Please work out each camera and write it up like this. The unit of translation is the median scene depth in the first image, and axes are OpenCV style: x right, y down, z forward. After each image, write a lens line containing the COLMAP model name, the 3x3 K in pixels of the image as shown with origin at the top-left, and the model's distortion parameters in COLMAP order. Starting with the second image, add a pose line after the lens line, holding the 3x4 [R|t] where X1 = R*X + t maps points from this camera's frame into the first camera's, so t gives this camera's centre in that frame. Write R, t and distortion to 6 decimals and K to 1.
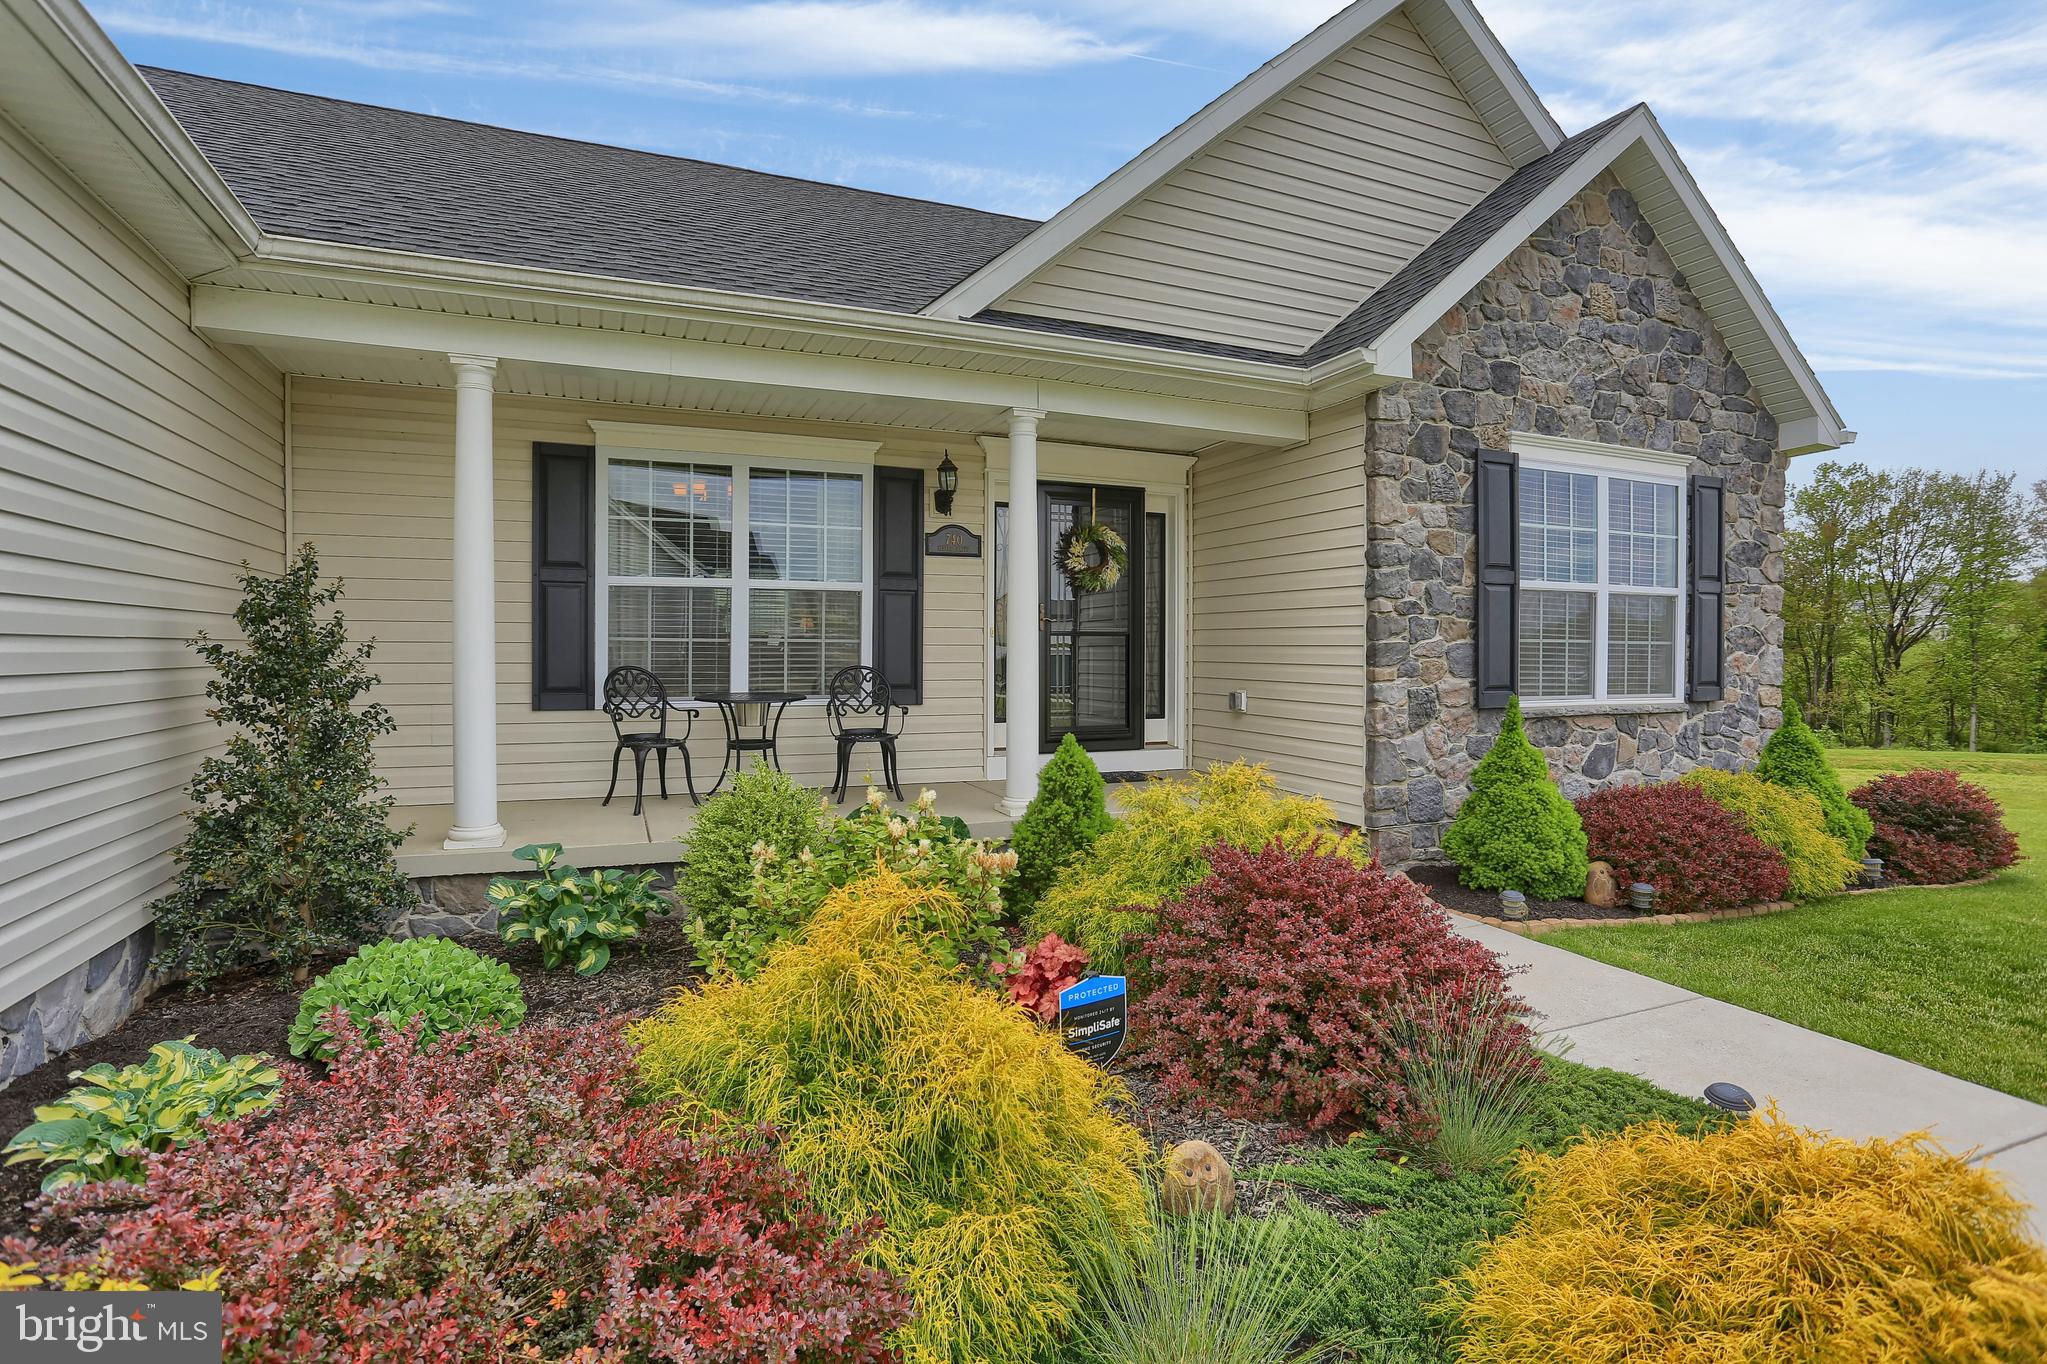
lens RADIAL K [[1039.3, 0, 1031.3], [0, 1039.3, 689.6], [0, 0, 1]] dist [-0.080654, 0.043604]
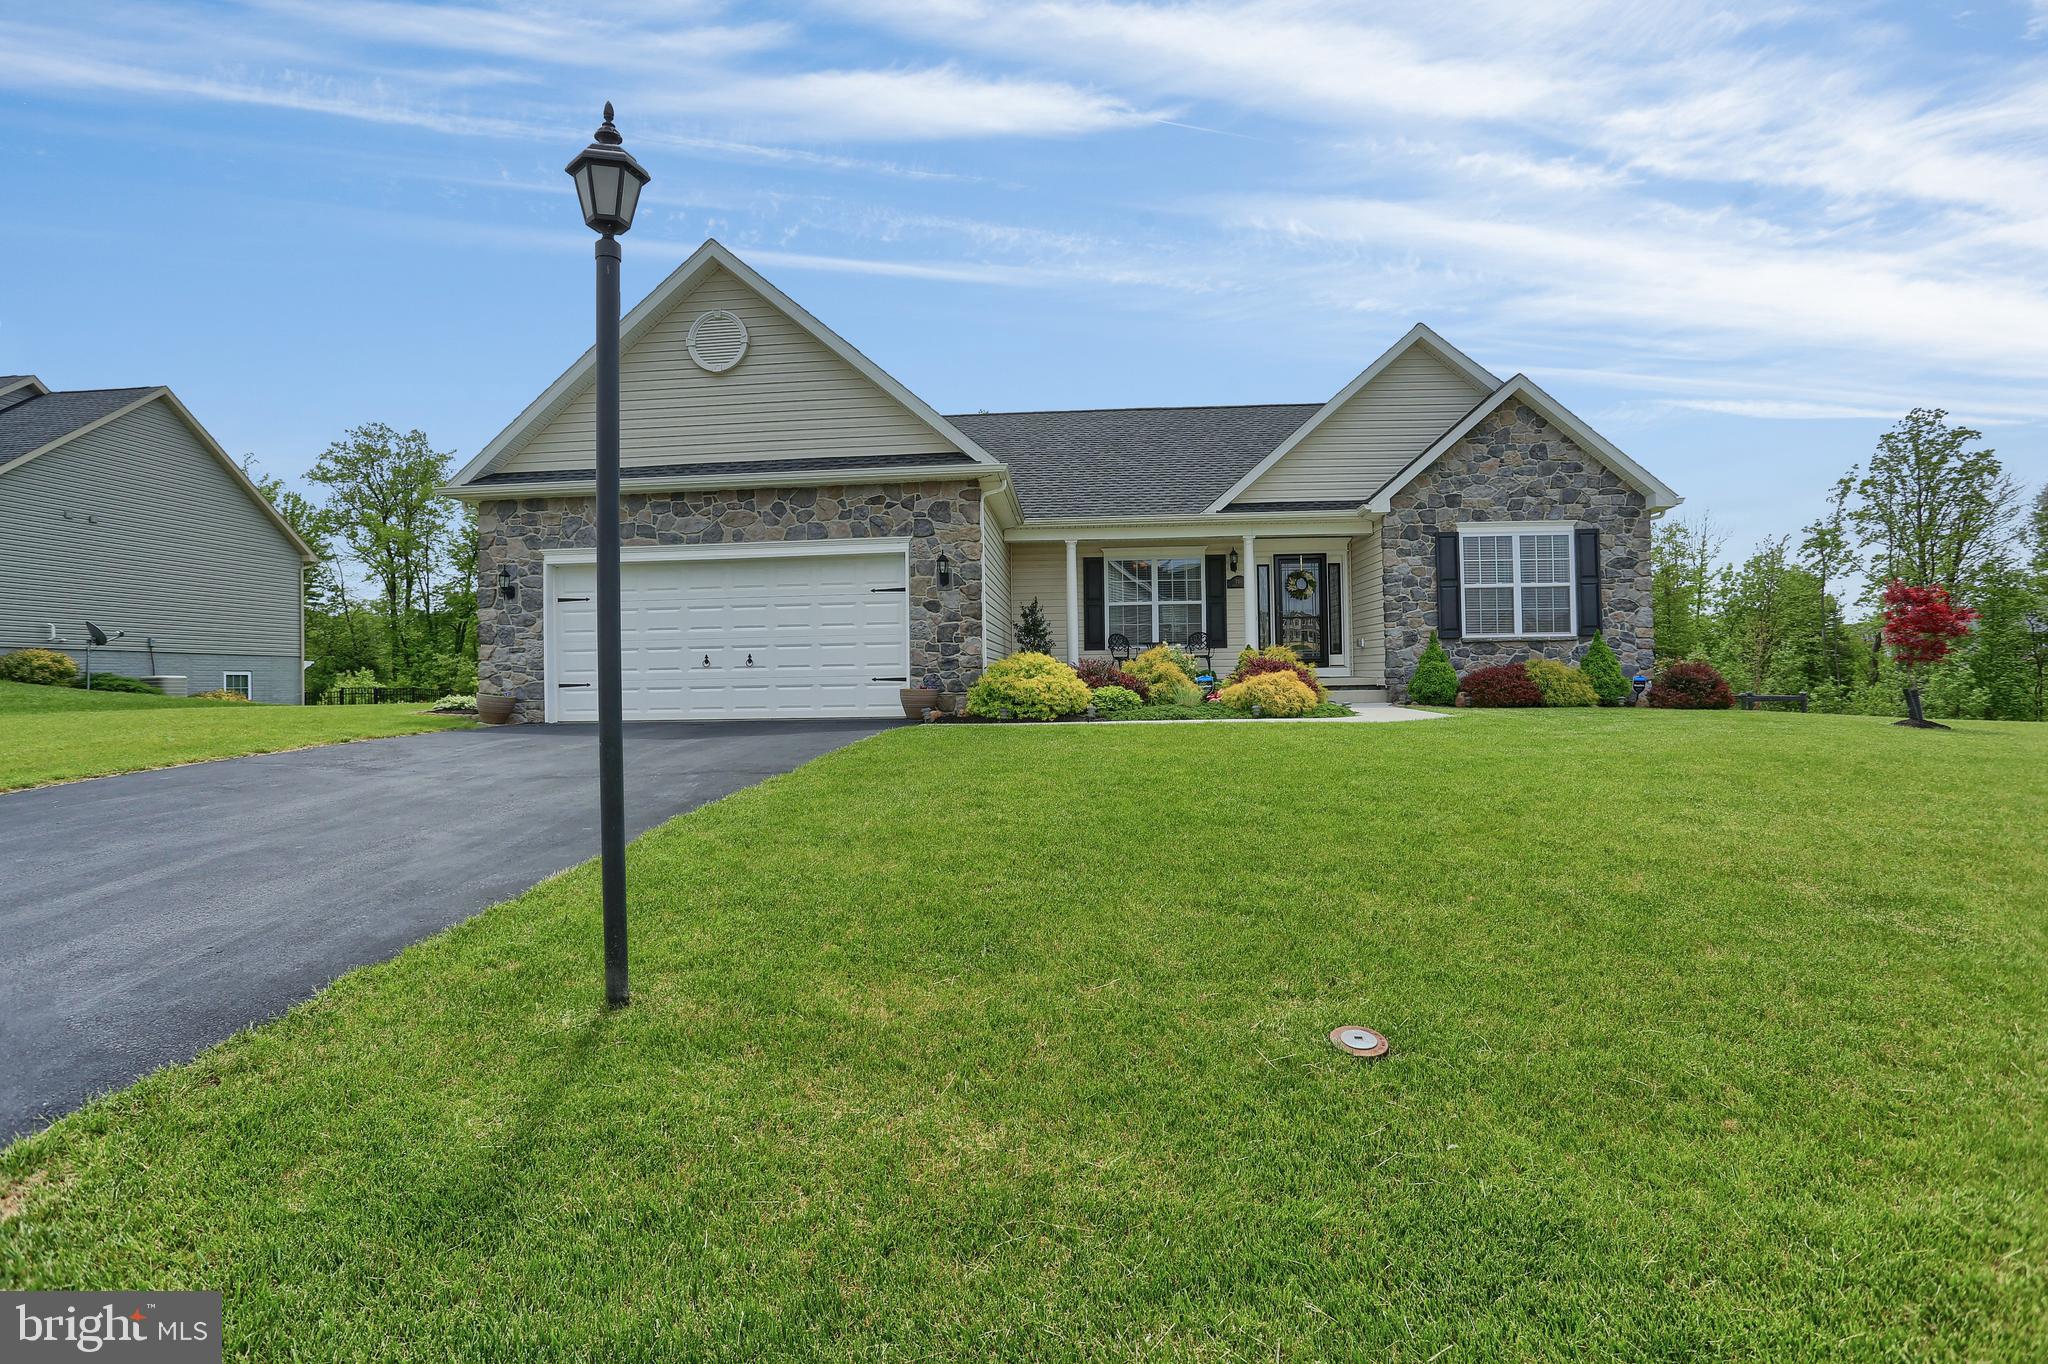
lens RADIAL K [[1039.8, 0, 1031.8], [0, 1039.8, 689.6], [0, 0, 1]] dist [-0.080654, 0.043604]
pose [[0.895127, -0.017736, -0.445458, 0.601143], [0.006746, 0.999633, -0.026244, 0.182029], [0.445760, 0.020487, 0.894918, -1.485448]]
